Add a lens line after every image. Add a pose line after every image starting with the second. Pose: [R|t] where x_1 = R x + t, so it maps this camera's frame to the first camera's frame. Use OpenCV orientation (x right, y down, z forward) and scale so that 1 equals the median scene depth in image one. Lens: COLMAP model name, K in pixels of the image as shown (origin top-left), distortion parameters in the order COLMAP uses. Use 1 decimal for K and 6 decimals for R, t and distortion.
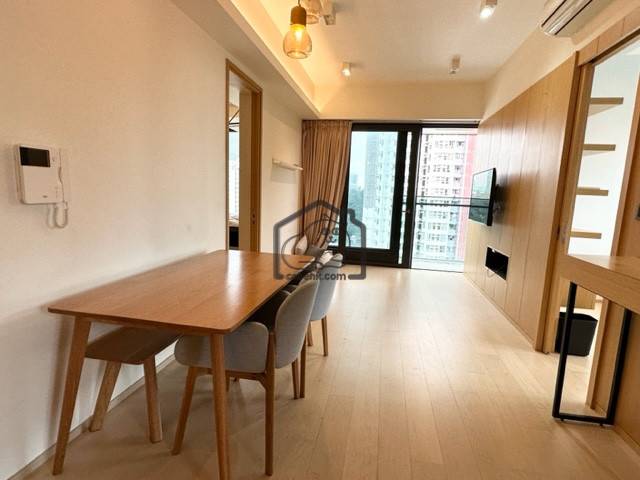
lens RADIAL K [[345.9, 0, 315.5], [0, 345.9, 242.2], [0, 0, 1]] dist [0.008190, 0.000489]
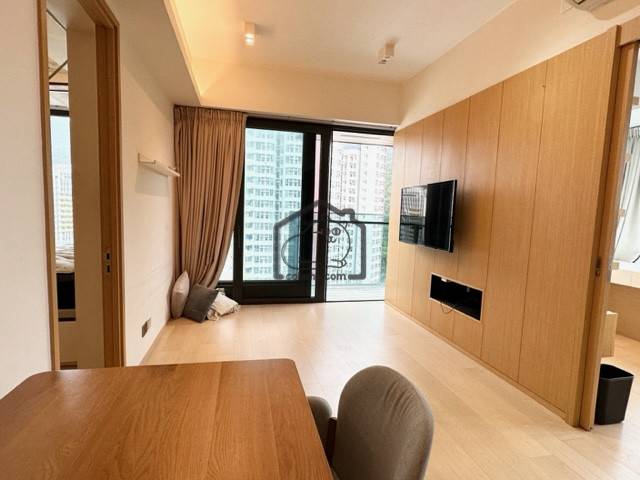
lens RADIAL K [[352.8, 0, 319.7], [0, 352.8, 242.8], [0, 0, 1]] dist [0.004109, -0.002230]
pose [[0.914381, -0.043478, 0.402513, -0.069488], [0.058537, 0.997968, -0.025180, -0.045028], [-0.400600, 0.046586, 0.915068, 0.257501]]
